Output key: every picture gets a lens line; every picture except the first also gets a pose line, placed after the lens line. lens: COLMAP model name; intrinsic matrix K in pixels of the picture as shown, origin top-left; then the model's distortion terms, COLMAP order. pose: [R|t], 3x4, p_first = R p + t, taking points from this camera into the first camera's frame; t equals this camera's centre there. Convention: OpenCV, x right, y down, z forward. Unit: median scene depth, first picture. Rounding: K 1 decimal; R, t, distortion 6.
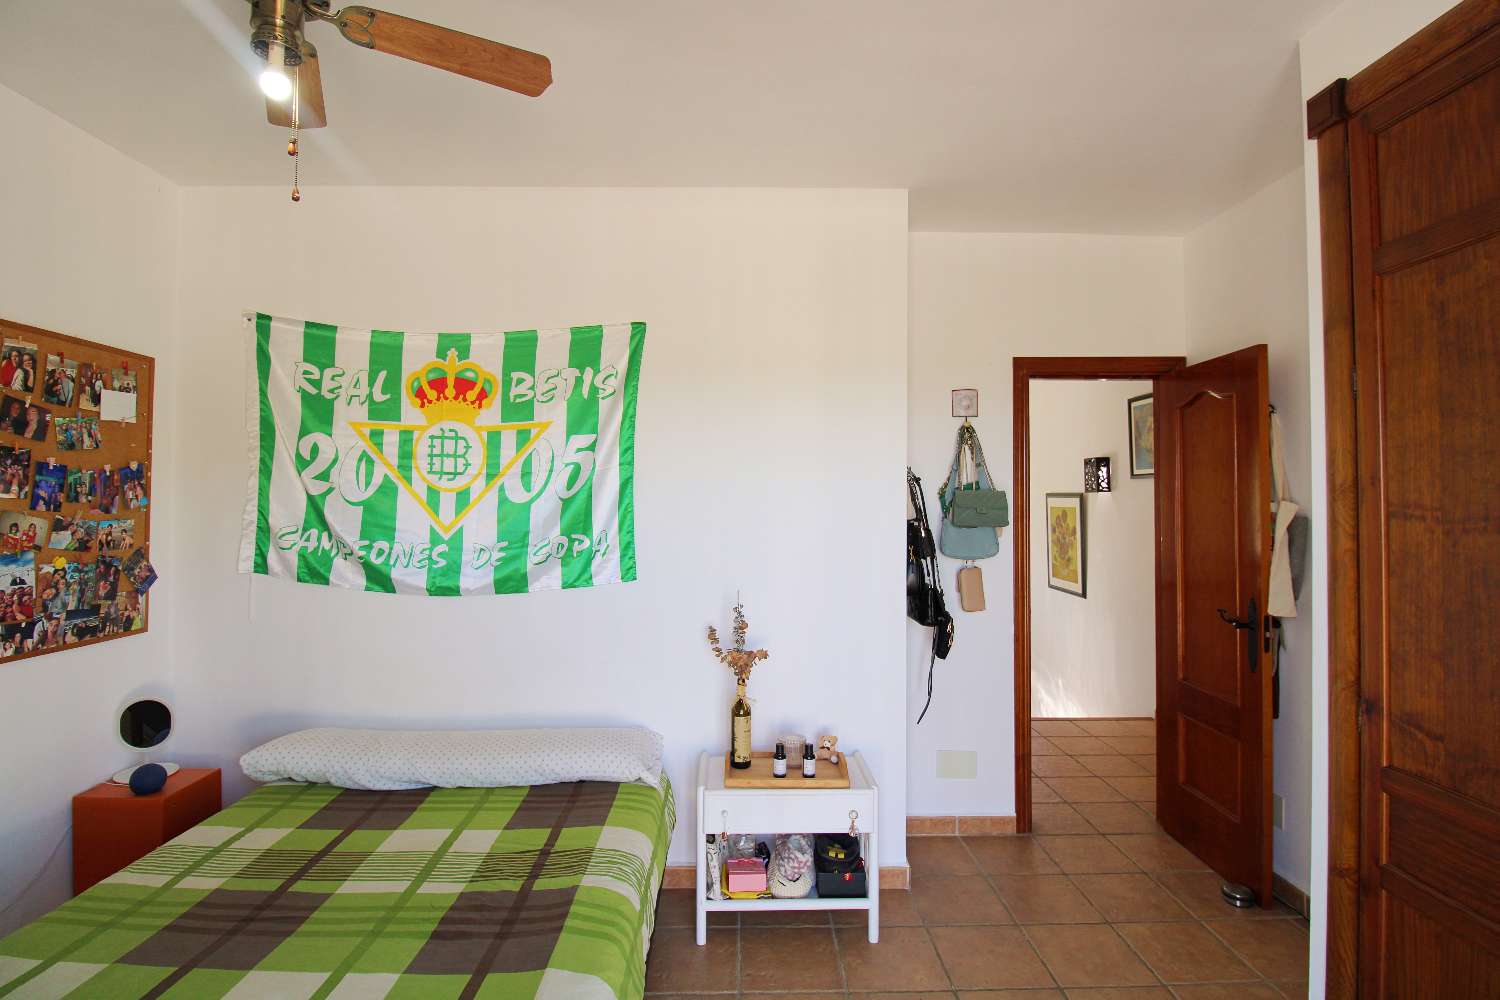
lens RADIAL K [[698.3, 0, 745.1], [0, 698.3, 491.6], [0, 0, 1]] dist [-0.002155, -0.011139]
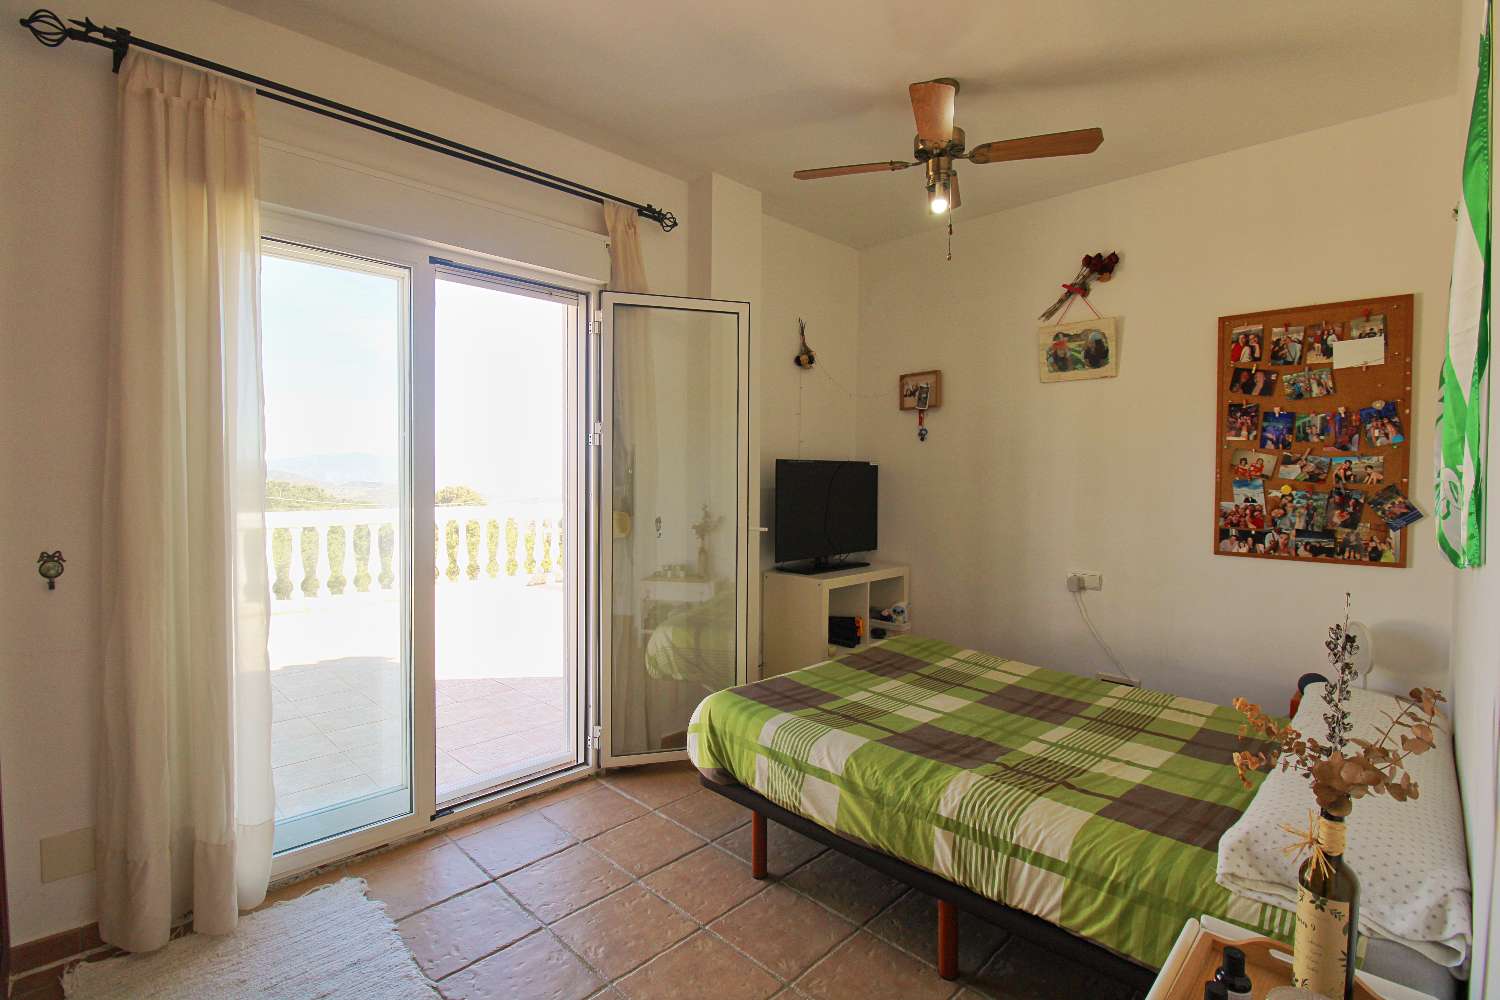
lens RADIAL K [[698.3, 0, 750.2], [0, 698.3, 498.6], [0, 0, 1]] dist [-0.002155, -0.011139]
pose [[-0.709659, 0.013176, -0.704422, 0.604087], [0.000468, 0.999834, 0.018230, 0.095558], [0.704545, 0.012608, -0.709547, 1.206937]]
